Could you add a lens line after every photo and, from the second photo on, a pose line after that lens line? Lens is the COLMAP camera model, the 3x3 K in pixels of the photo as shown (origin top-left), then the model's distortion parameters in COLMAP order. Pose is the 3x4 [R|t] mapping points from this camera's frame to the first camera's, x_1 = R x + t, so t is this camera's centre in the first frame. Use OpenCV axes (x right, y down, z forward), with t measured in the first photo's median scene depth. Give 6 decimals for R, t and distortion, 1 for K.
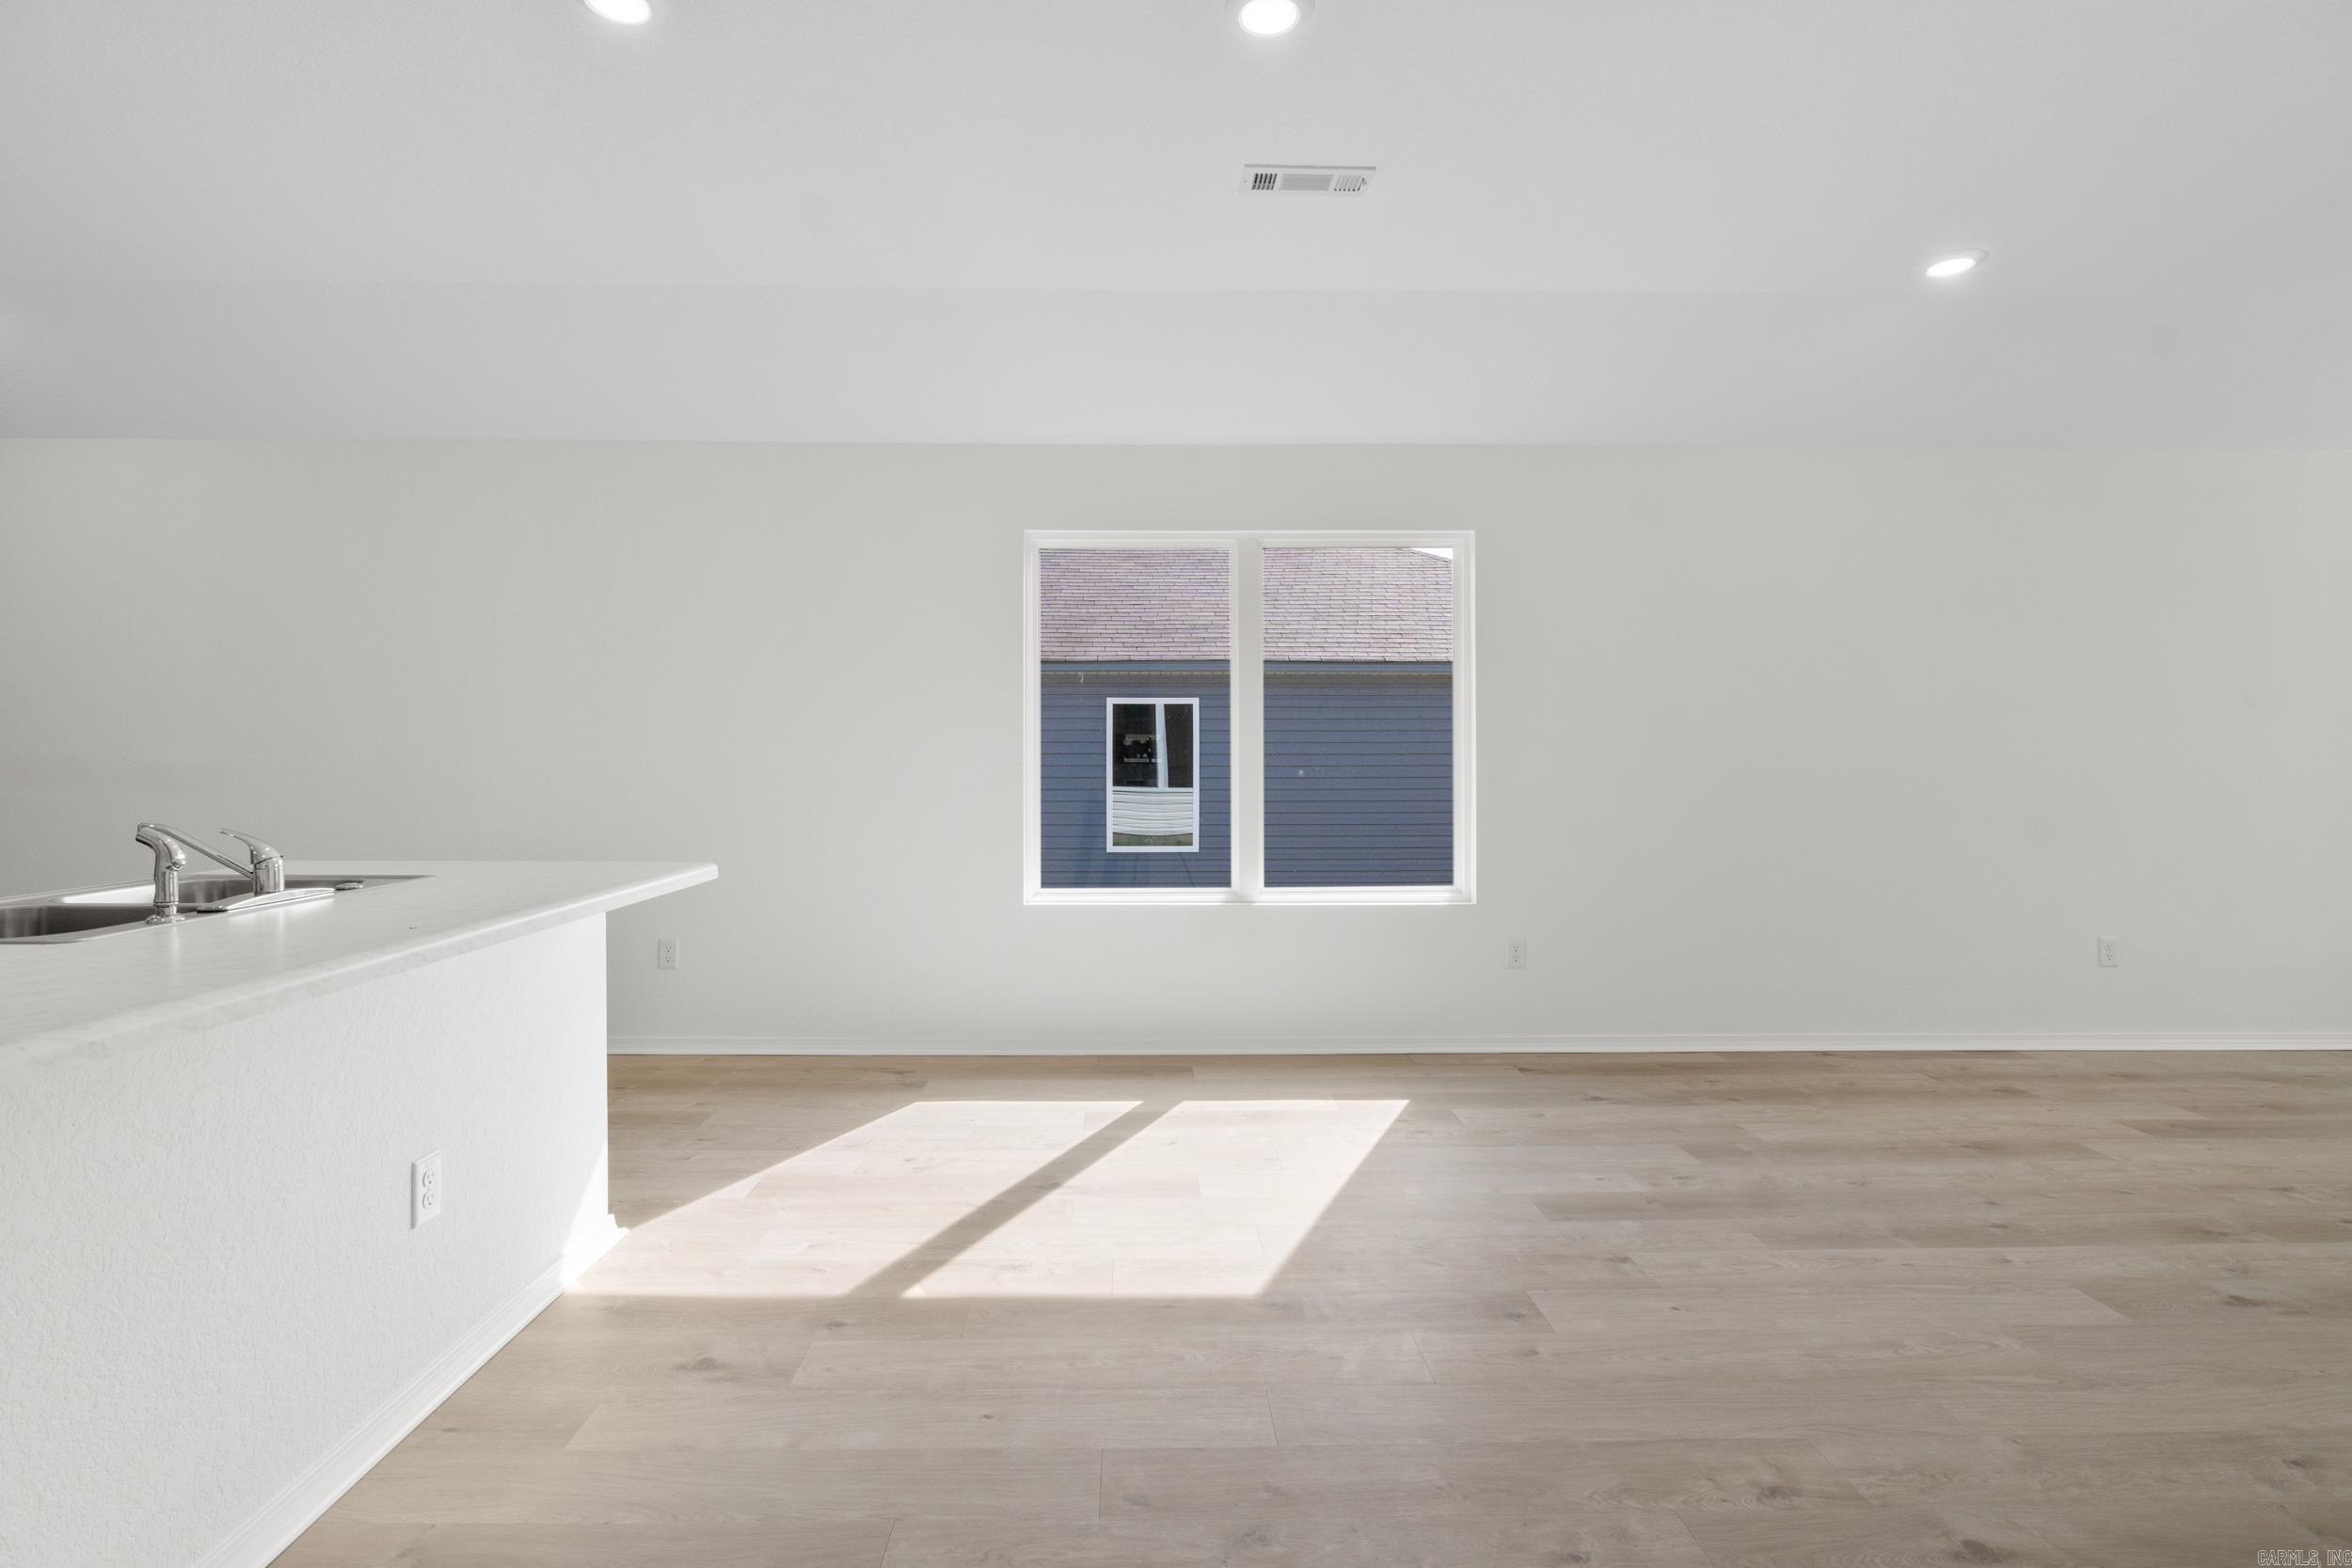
lens RADIAL K [[1085.8, 0, 1161.5], [0, 1085.8, 787.7], [0, 0, 1]] dist [-0.001735, 0.000678]
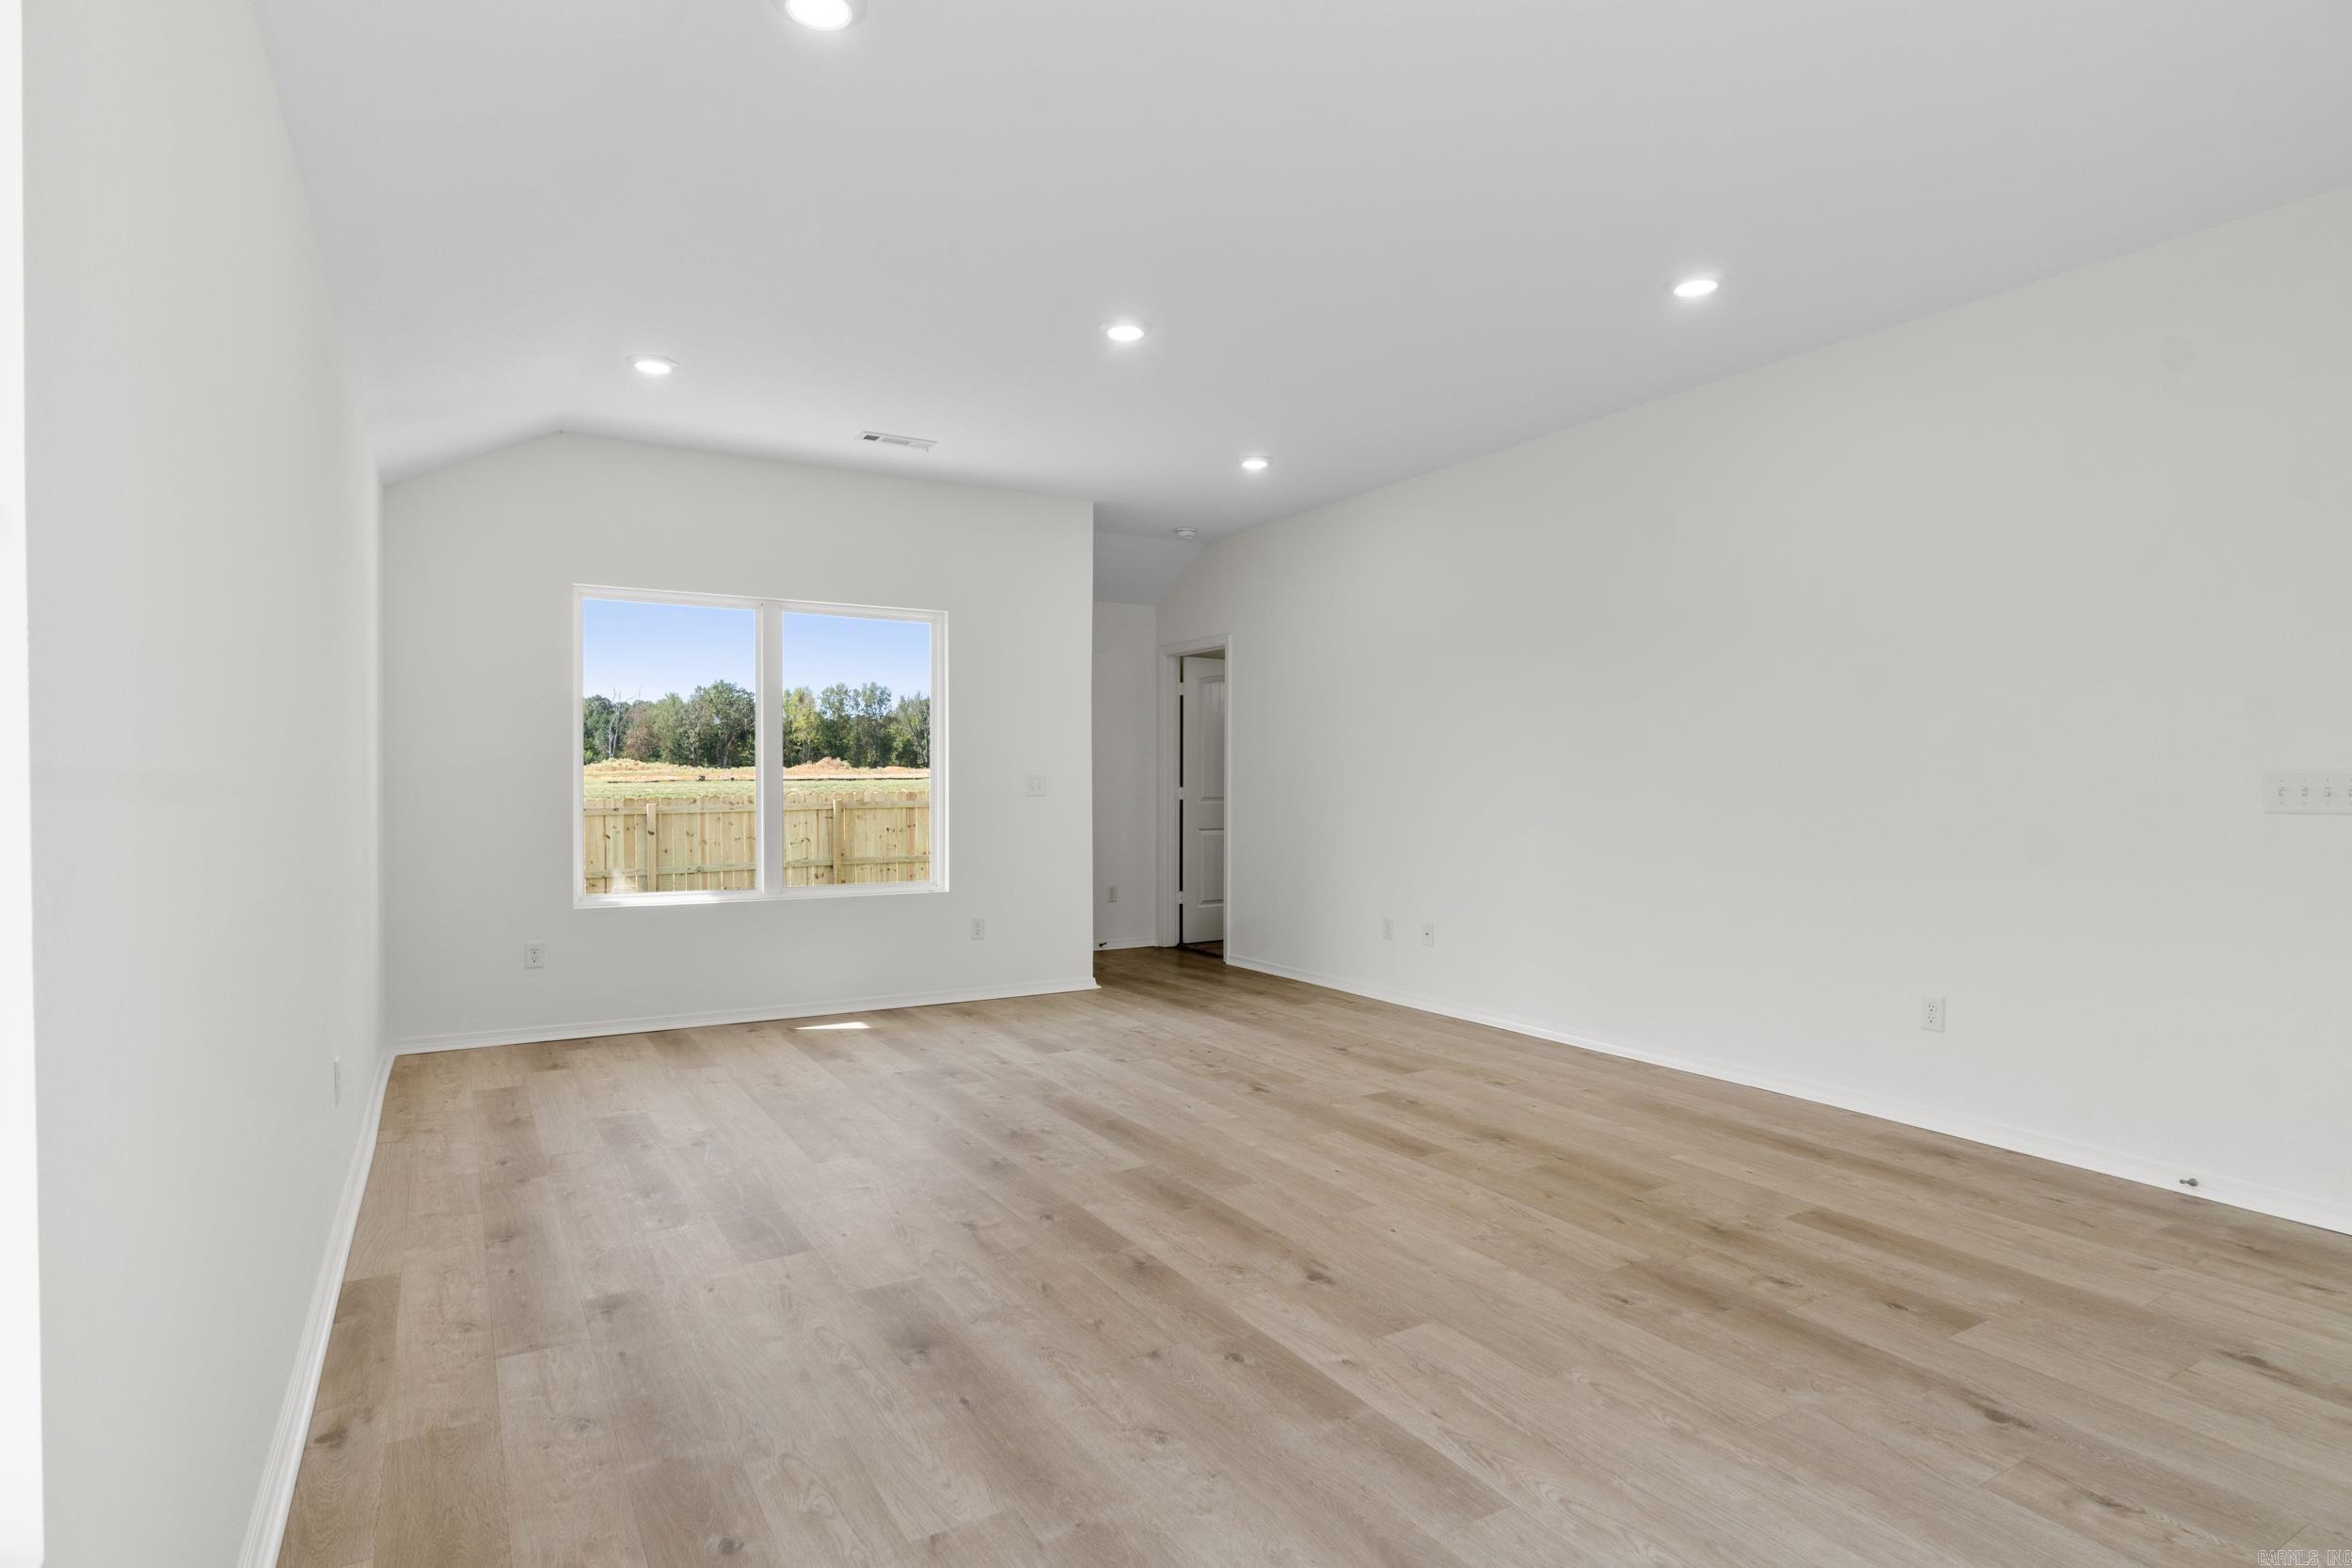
lens RADIAL K [[1195.7, 0, 1166.2], [0, 1195.7, 791.5], [0, 0, 1]] dist [-0.002655, 0.000990]
pose [[-0.490487, -0.006818, 0.871422, 0.017381], [0.023697, 0.999495, 0.021159, -0.036915], [-0.871126, 0.031028, -0.490078, 1.354158]]
